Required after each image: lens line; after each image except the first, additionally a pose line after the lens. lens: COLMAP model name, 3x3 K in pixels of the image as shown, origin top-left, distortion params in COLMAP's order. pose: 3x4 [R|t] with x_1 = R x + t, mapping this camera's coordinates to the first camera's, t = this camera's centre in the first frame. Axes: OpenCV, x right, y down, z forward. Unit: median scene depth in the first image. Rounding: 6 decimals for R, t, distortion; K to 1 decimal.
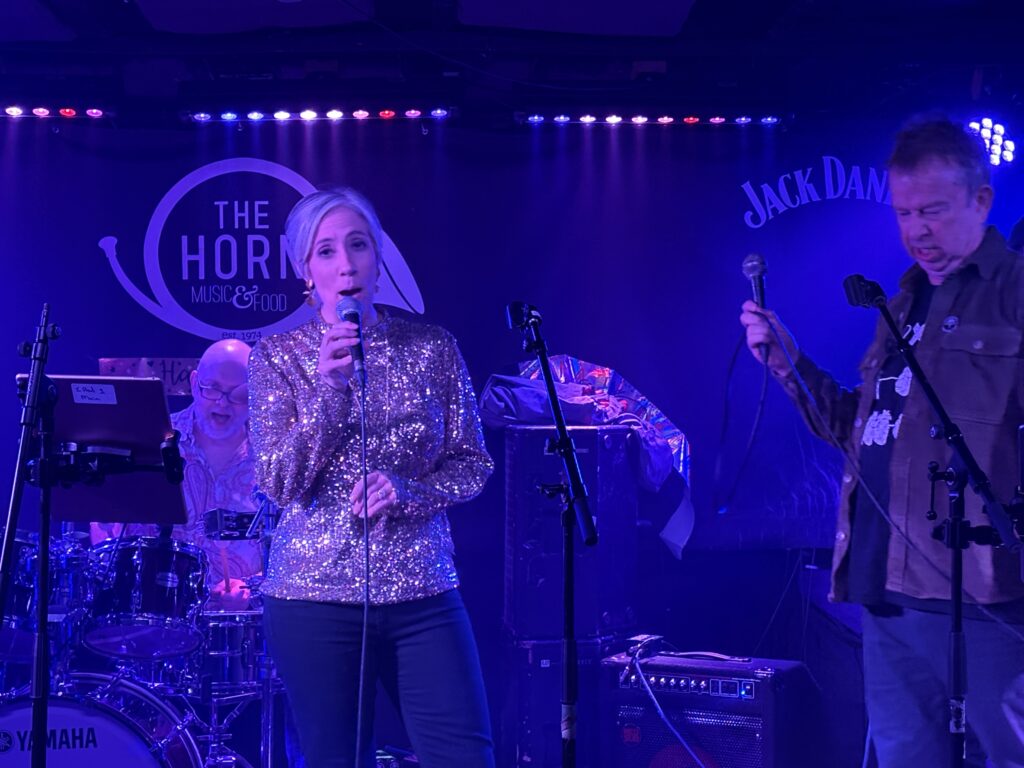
lens RADIAL K [[1947.6, 0, 532.0], [0, 1947.6, 384.6], [0, 0, 1]] dist [0.263199, -1.124163]
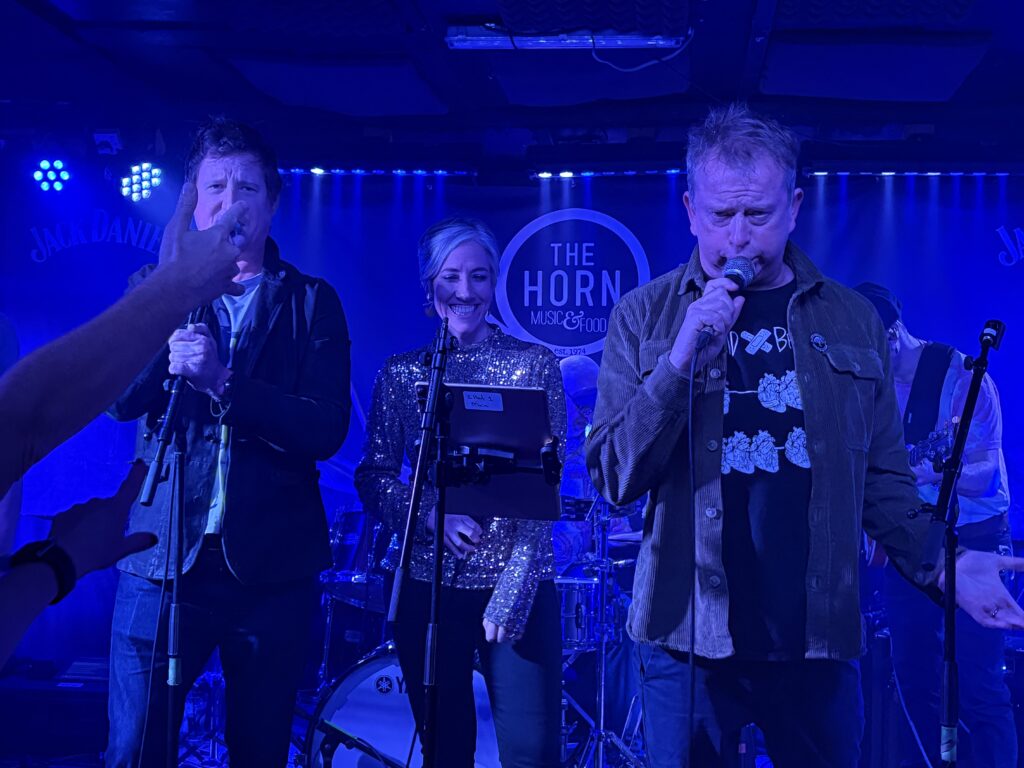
lens RADIAL K [[1399.9, 0, 534.4], [0, 1399.9, 385.6], [0, 0, 1]] dist [0.195189, -0.646046]
pose [[0.989143, 0.019194, -0.145696, -0.043649], [-0.019603, 0.999807, -0.001374, -0.001774], [0.145642, 0.004215, 0.989328, 0.126489]]
